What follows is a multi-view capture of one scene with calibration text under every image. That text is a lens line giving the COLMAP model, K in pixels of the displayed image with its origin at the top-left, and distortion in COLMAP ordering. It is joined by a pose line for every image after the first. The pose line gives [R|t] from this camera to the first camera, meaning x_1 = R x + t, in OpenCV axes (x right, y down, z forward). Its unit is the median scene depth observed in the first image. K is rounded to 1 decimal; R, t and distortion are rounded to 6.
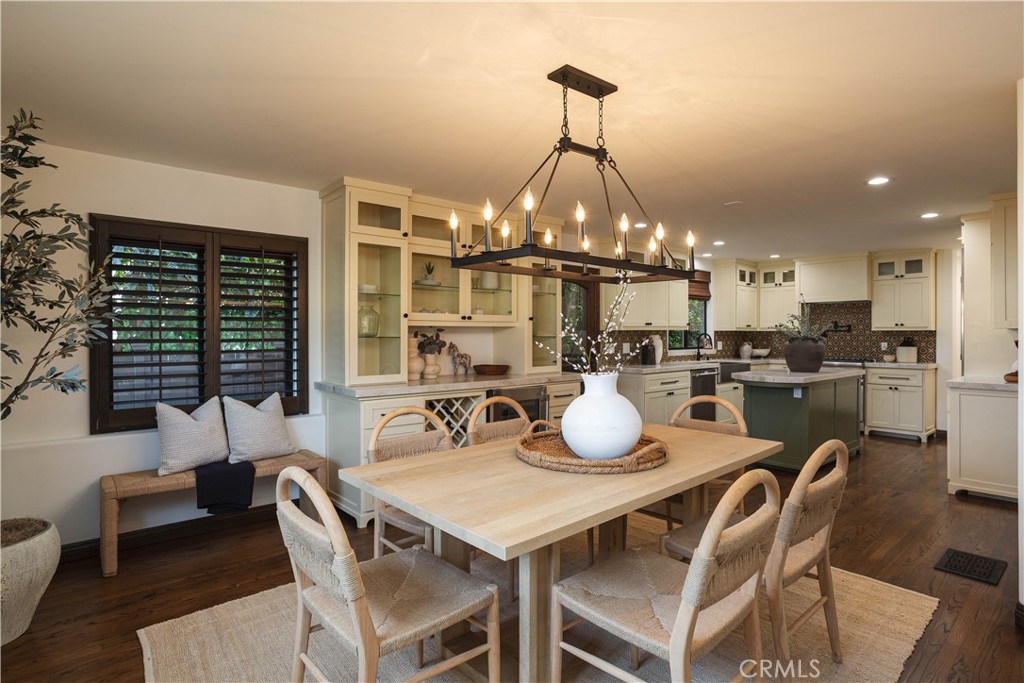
lens RADIAL K [[536.1, 0, 512.0], [0, 536.1, 341.5], [0, 0, 1]] dist [-0.001040, -0.000111]
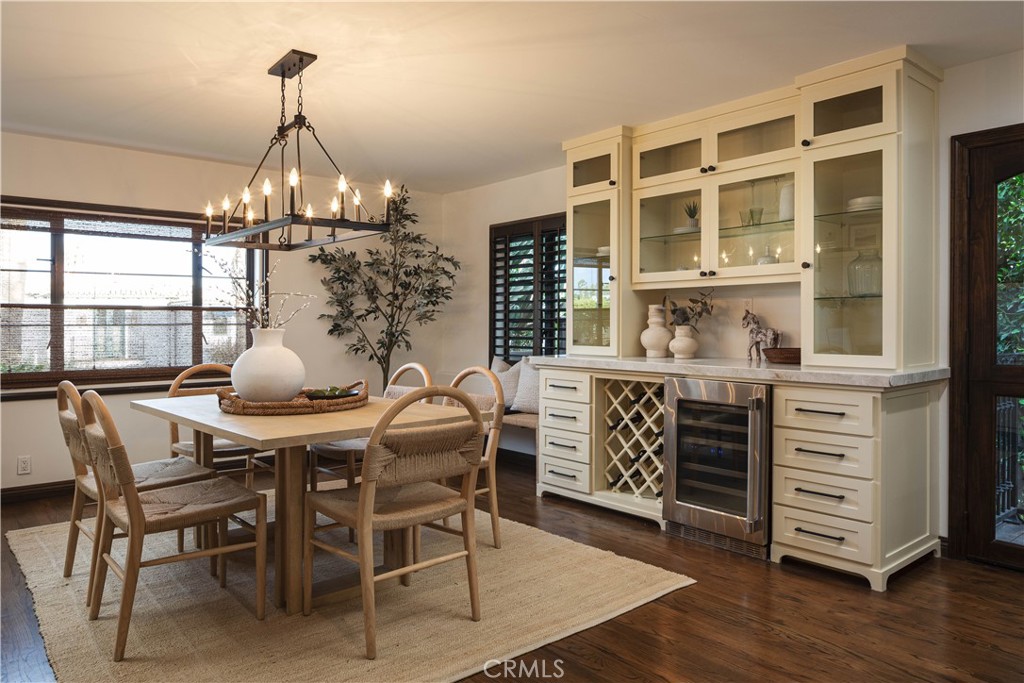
lens RADIAL K [[685.5, 0, 512.0], [0, 685.5, 341.5], [0, 0, 1]] dist [0.004434, 0.000999]
pose [[-0.024698, 0.036064, -0.999044, 0.572349], [-0.007407, 0.999315, 0.036257, 0.008743], [0.999668, 0.008296, -0.024414, 0.554113]]
